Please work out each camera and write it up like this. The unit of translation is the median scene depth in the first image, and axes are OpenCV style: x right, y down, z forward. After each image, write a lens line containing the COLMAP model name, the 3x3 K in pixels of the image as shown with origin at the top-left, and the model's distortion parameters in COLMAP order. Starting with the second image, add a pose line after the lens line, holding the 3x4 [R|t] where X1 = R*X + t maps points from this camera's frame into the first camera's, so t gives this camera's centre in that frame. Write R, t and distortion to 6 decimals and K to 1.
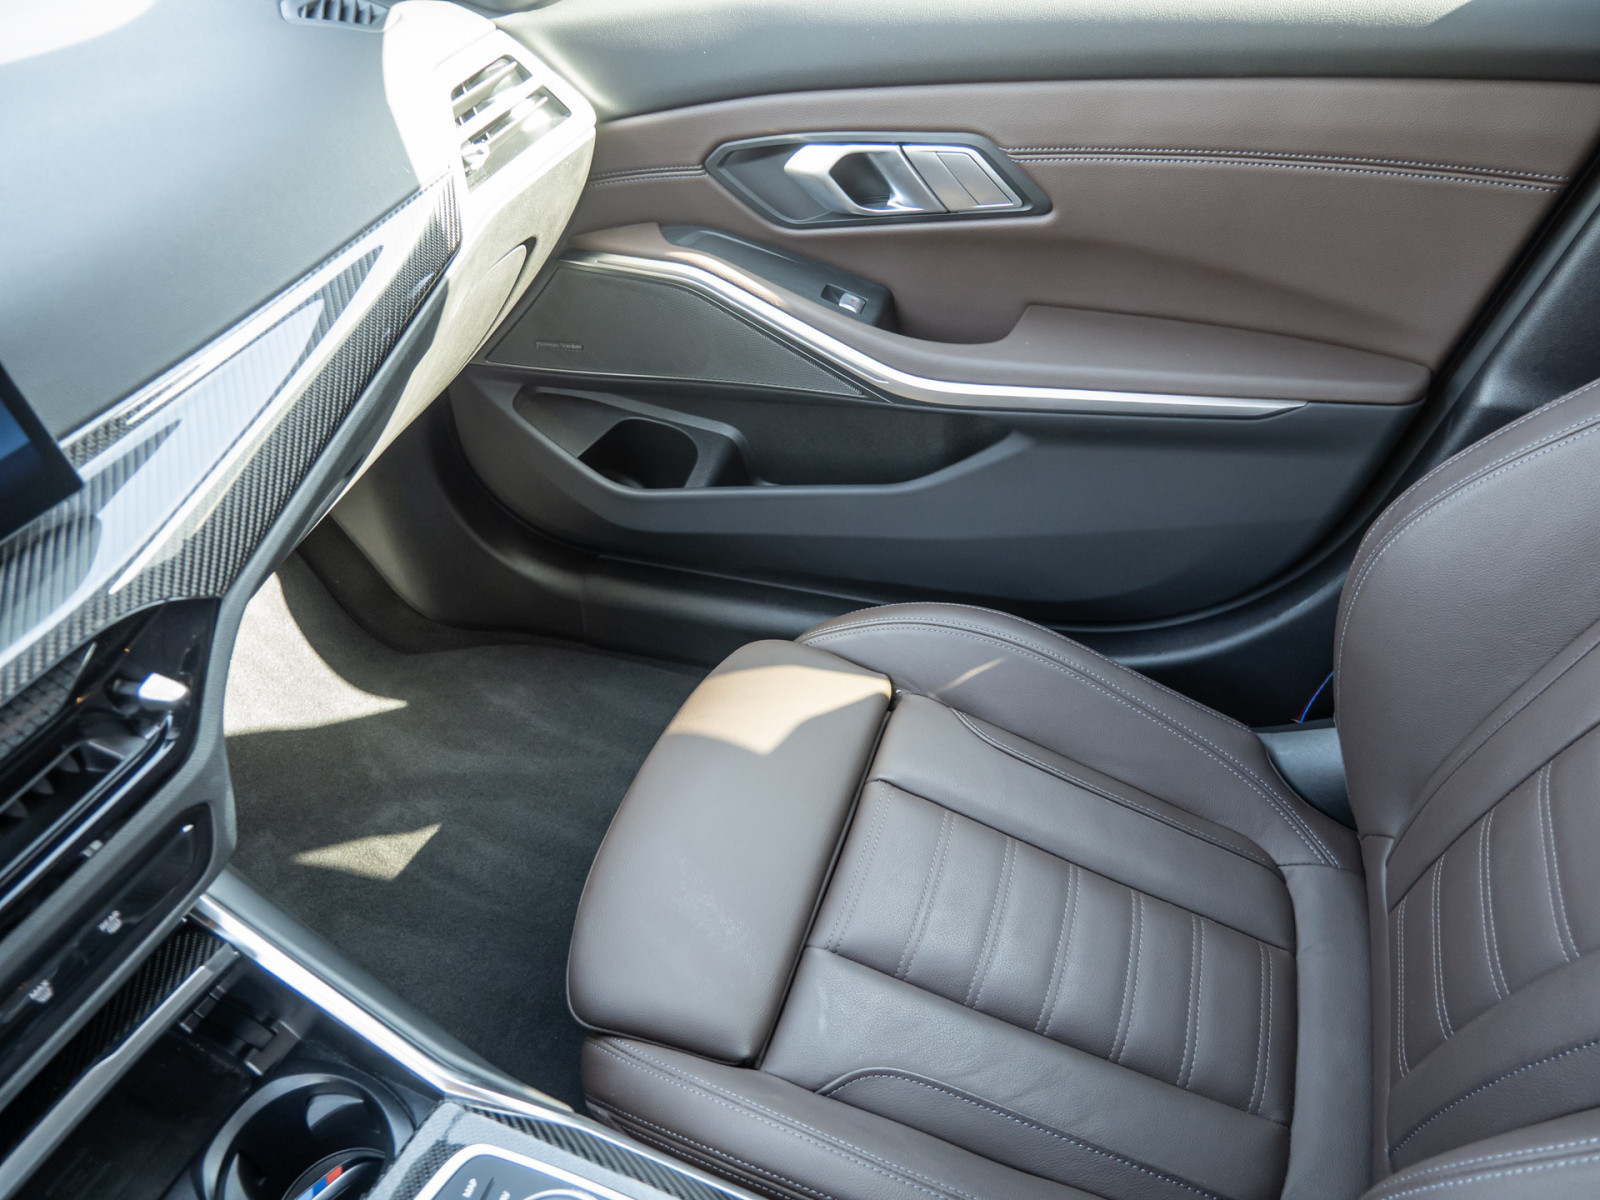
lens RADIAL K [[1168.5, 0, 794.4], [0, 1168.5, 597.3], [0, 0, 1]] dist [-0.060020, 0.025956]
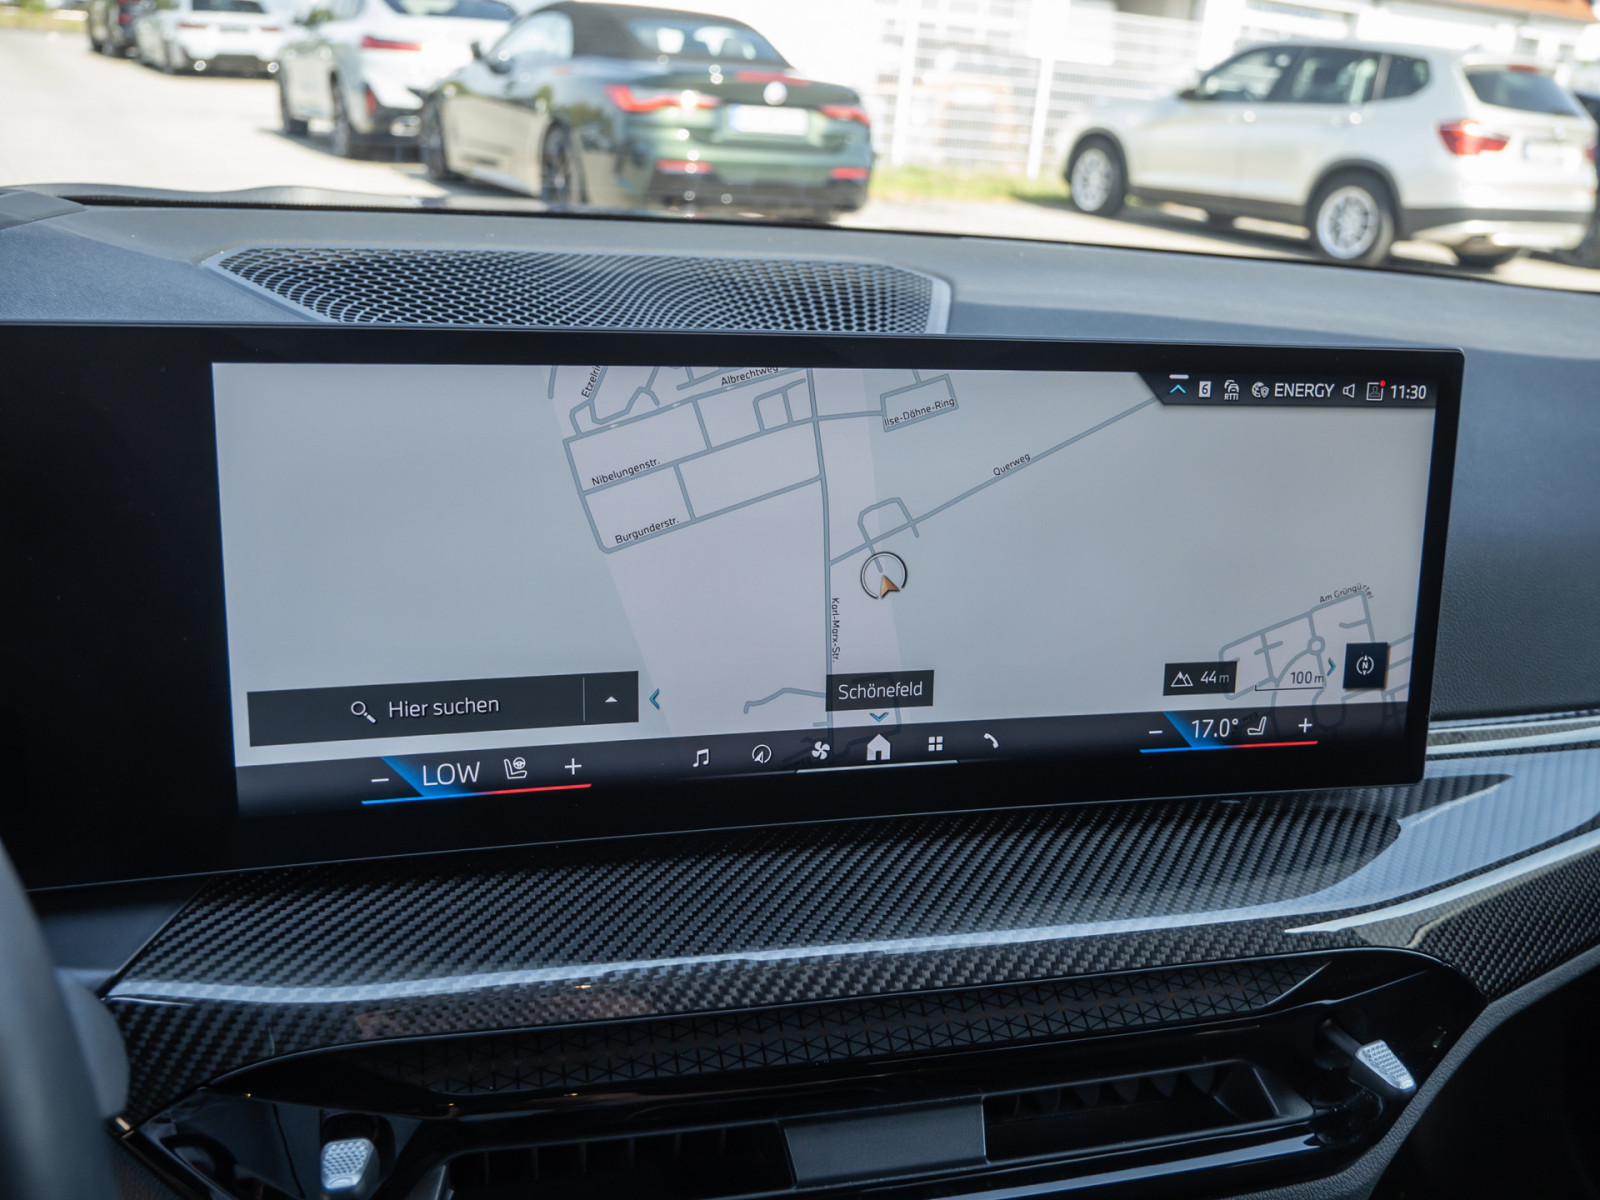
lens RADIAL K [[1438.8, 0, 800.0], [0, 1438.8, 600.0], [0, 0, 1]] dist [-0.023924, -0.003279]
pose [[0.647794, 0.363594, -0.669449, -0.185520], [-0.583738, 0.801546, -0.129517, 0.109493], [0.489503, 0.474683, 0.731480, 0.023971]]
